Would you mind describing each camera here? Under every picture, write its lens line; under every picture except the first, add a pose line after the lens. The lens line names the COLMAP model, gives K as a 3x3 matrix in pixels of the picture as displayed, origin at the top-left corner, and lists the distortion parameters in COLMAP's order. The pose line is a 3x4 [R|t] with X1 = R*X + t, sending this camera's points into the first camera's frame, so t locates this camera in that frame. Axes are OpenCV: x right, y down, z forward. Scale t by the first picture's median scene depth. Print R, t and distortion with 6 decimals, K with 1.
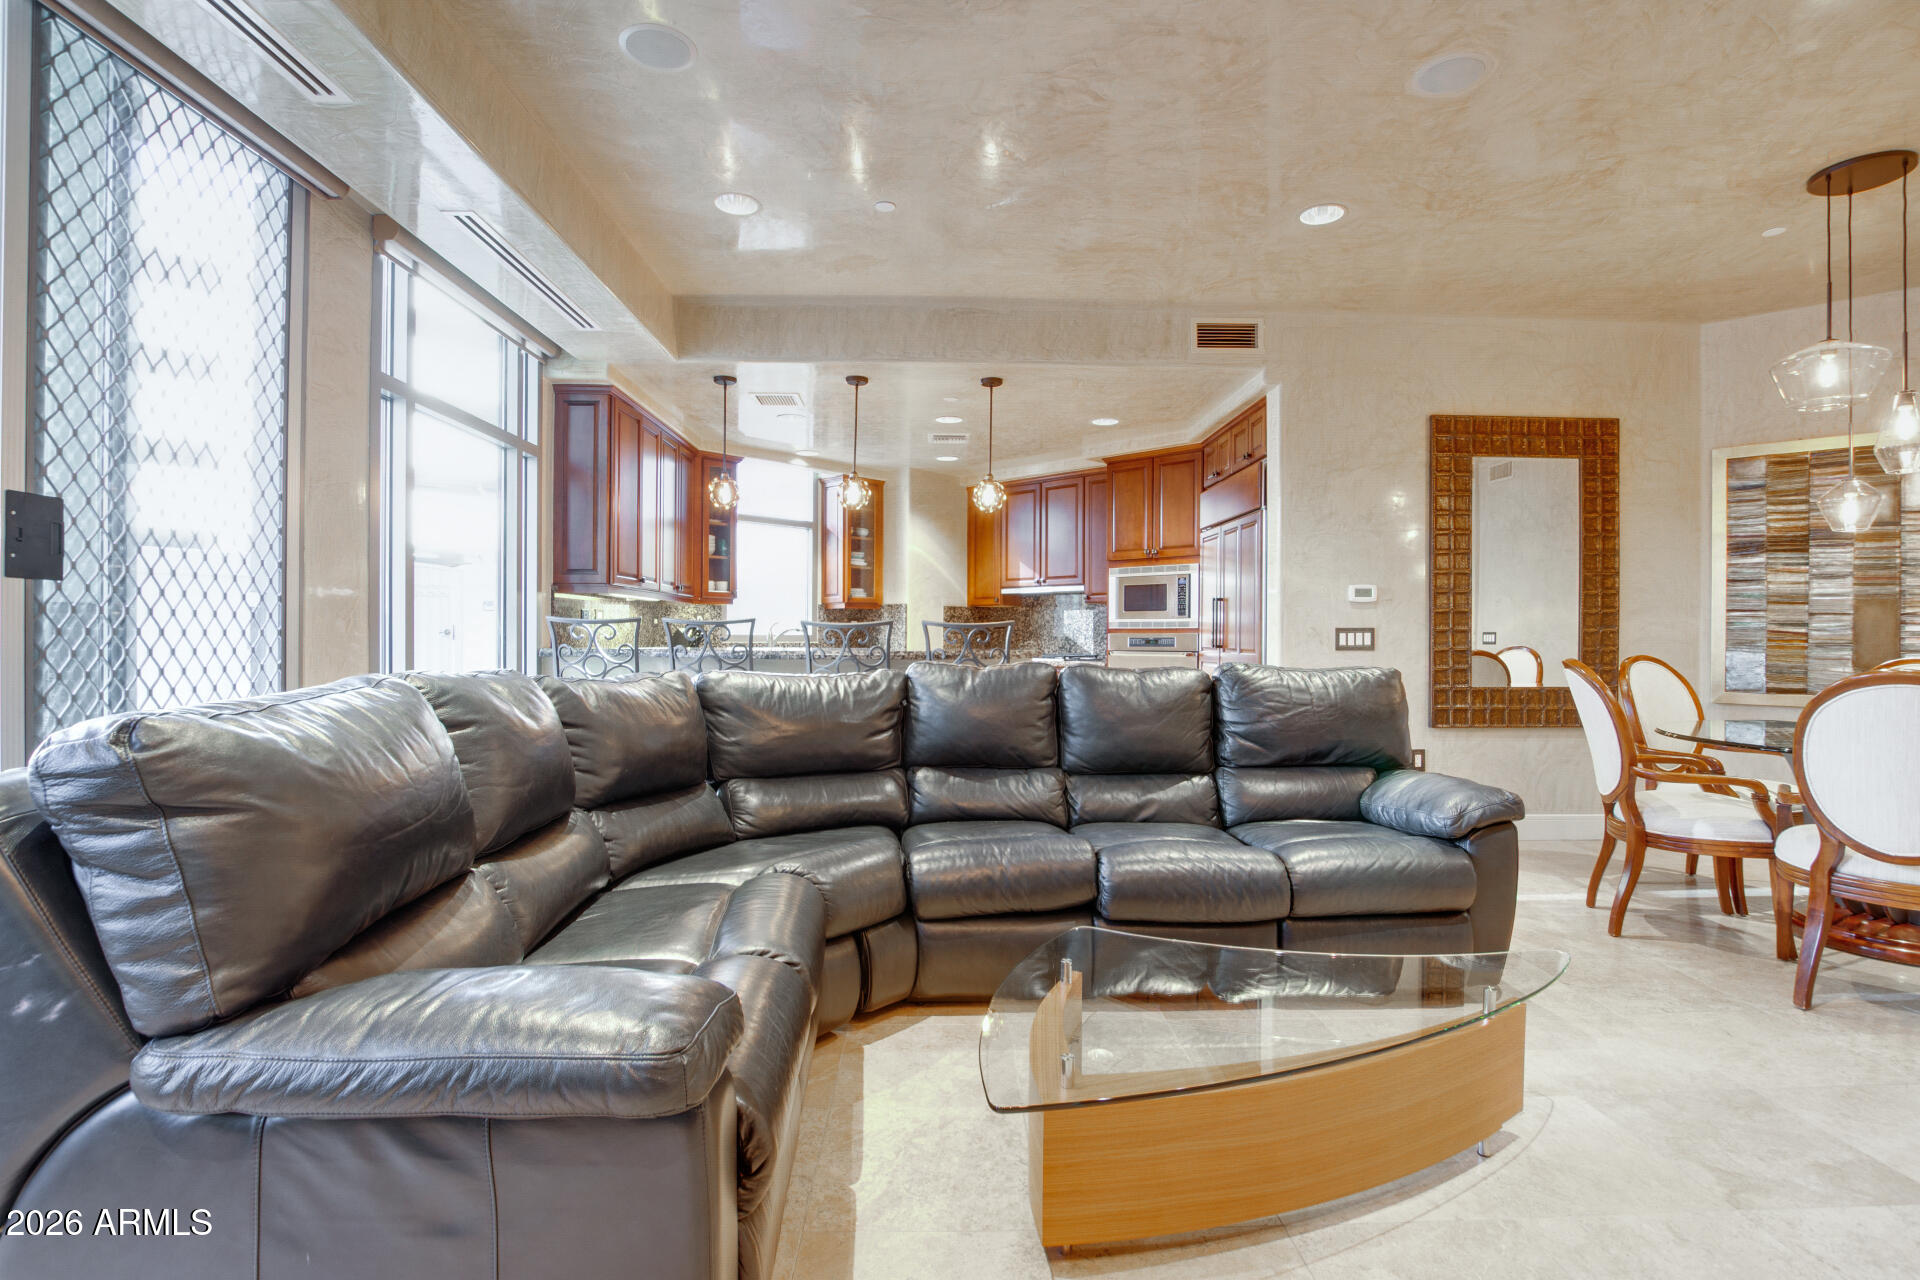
lens RADIAL K [[911.2, 0, 964.2], [0, 911.2, 639.1], [0, 0, 1]] dist [-0.034369, 0.005432]
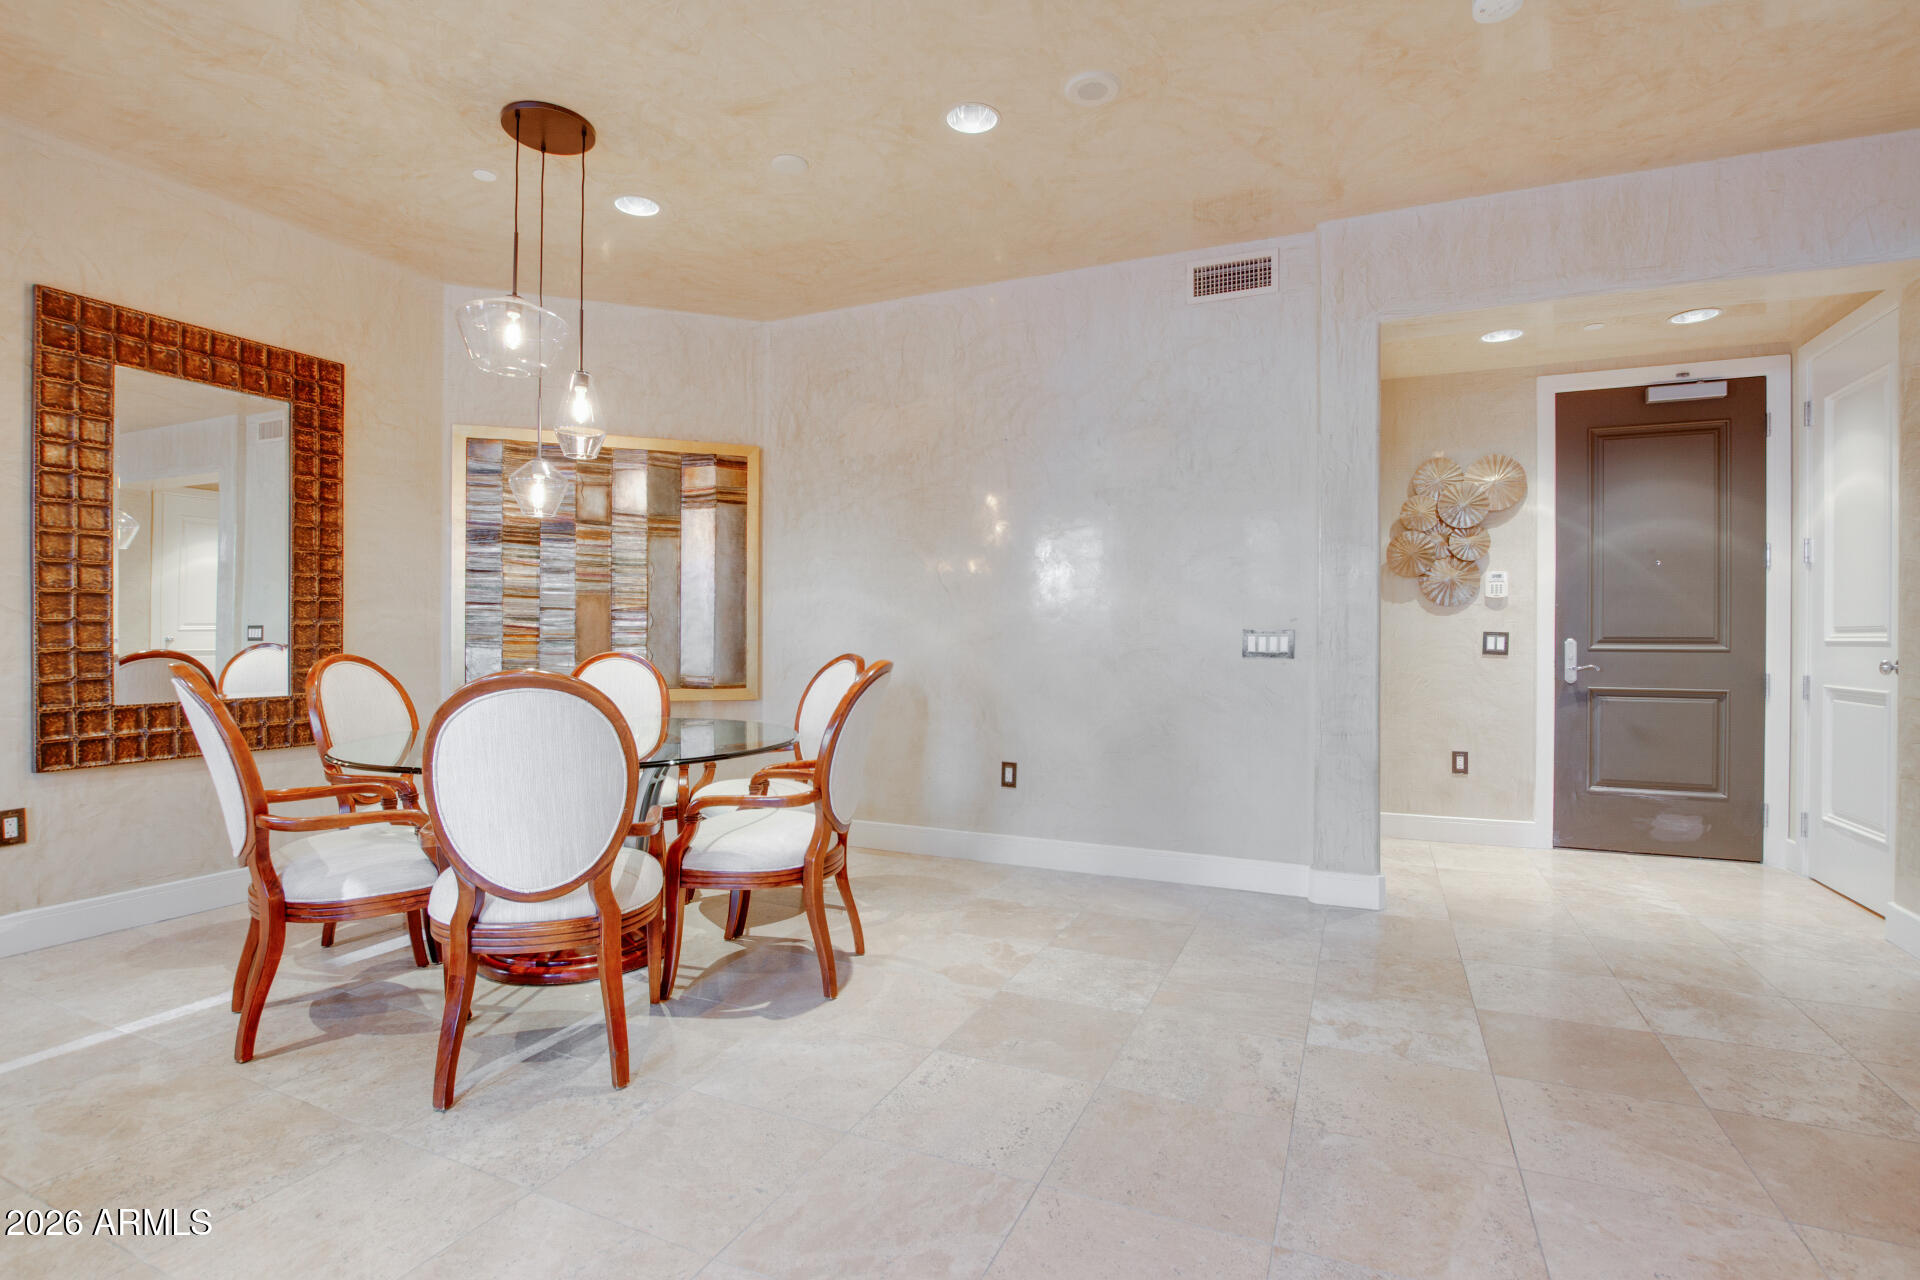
lens RADIAL K [[911.2, 0, 964.2], [0, 911.2, 639.1], [0, 0, 1]] dist [-0.034369, 0.005432]
pose [[0.435891, -0.005732, 0.899981, 0.248211], [0.001675, 0.999983, 0.005558, 0.000855], [-0.899998, -0.000915, 0.435893, 0.136611]]
